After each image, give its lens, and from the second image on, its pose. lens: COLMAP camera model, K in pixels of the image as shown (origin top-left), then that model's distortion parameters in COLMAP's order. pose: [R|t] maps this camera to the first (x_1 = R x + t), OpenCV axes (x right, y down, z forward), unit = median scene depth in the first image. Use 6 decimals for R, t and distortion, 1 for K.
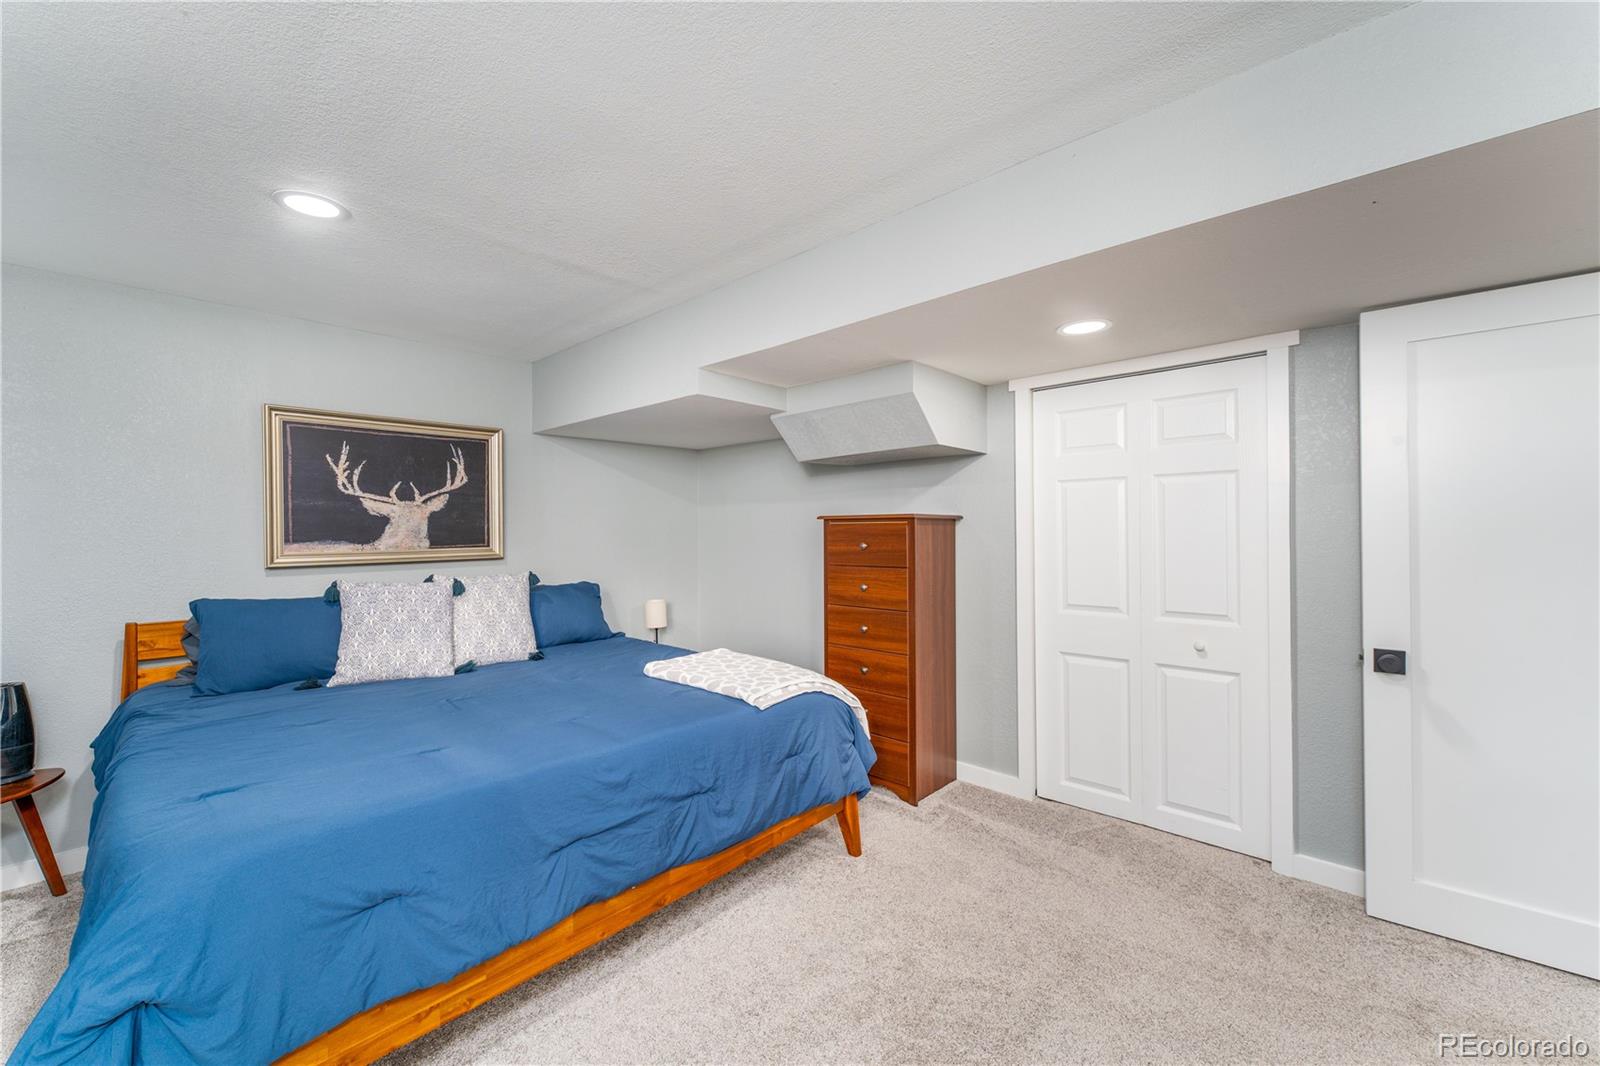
lens RADIAL K [[638.4, 0, 794.5], [0, 638.4, 525.6], [0, 0, 1]] dist [-0.000975, -0.000269]
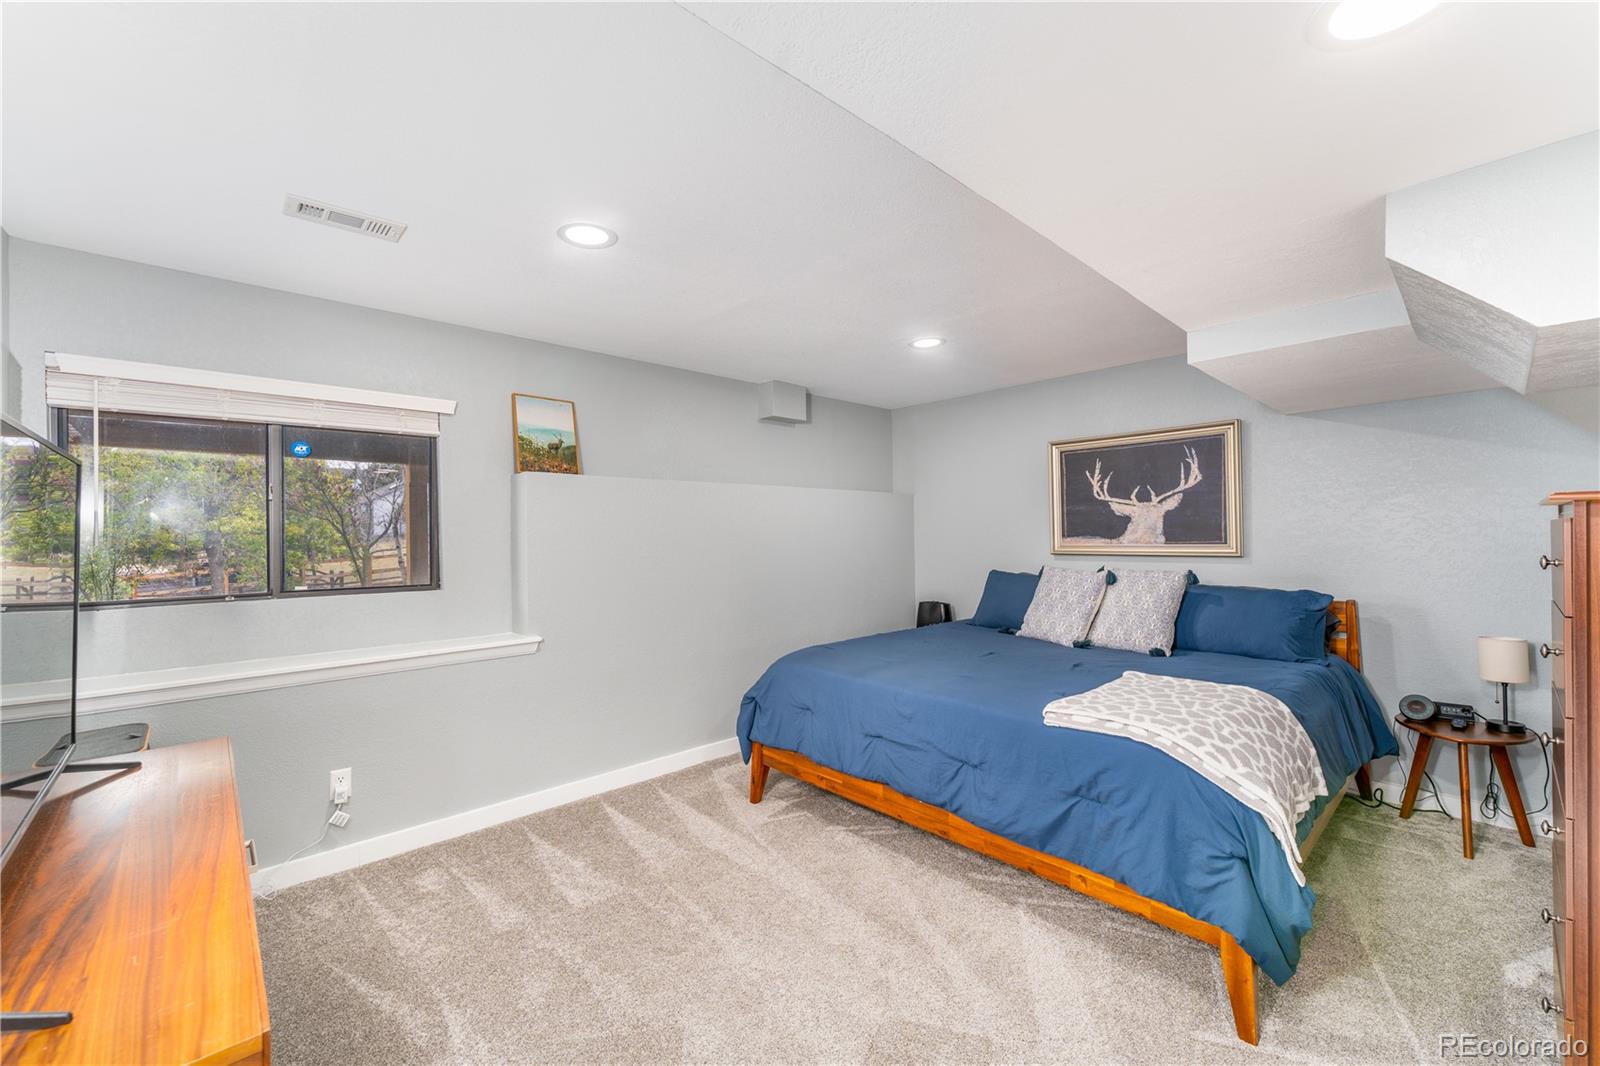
lens RADIAL K [[638.4, 0, 795.0], [0, 638.4, 535.5], [0, 0, 1]] dist [-0.000975, -0.000269]
pose [[-0.094373, 0.012468, -0.995459, 0.624288], [0.019119, 0.999760, 0.010709, -0.003049], [0.995353, -0.018022, -0.094589, 0.502130]]
